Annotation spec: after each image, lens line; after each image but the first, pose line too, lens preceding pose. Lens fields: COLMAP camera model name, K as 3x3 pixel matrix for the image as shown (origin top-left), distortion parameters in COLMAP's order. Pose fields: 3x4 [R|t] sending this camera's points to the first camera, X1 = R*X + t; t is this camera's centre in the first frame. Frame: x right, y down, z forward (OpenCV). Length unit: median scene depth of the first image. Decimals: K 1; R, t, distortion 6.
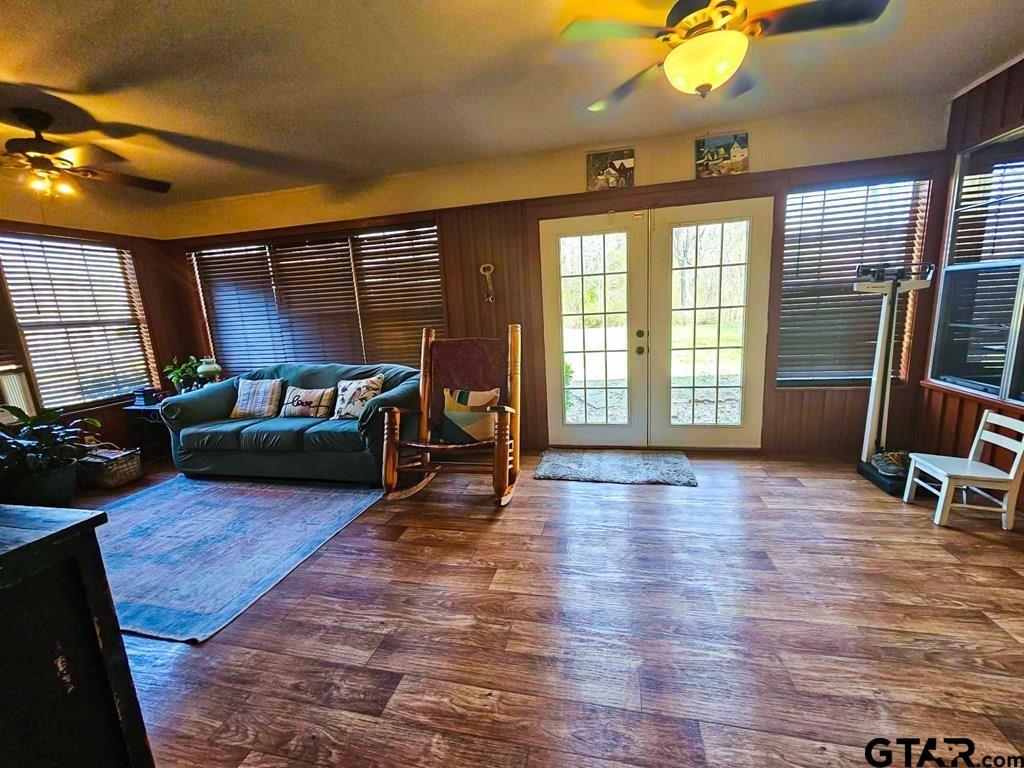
lens RADIAL K [[418.5, 0, 516.0], [0, 418.5, 386.0], [0, 0, 1]] dist [-0.002306, 0.000592]
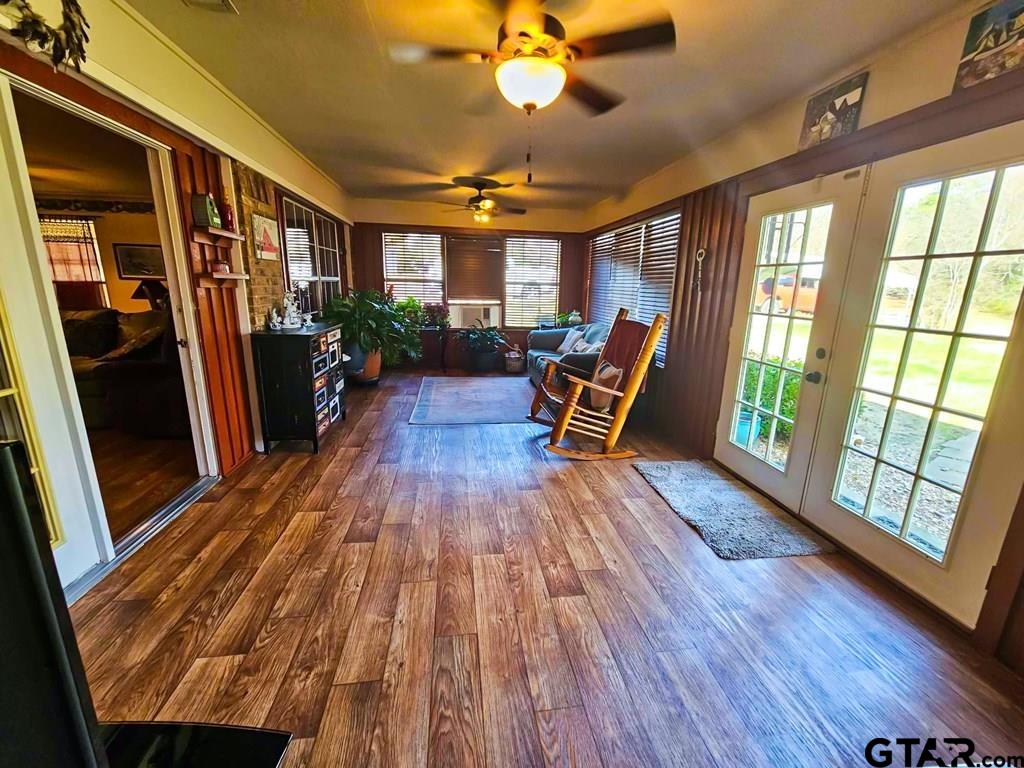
lens RADIAL K [[418.5, 0, 514.7], [0, 418.5, 381.9], [0, 0, 1]] dist [-0.002306, 0.000592]
pose [[0.357970, 0.276494, -0.891857, 0.785712], [-0.214567, 0.953949, 0.209622, -0.123384], [0.908746, 0.116325, 0.400812, 0.294348]]
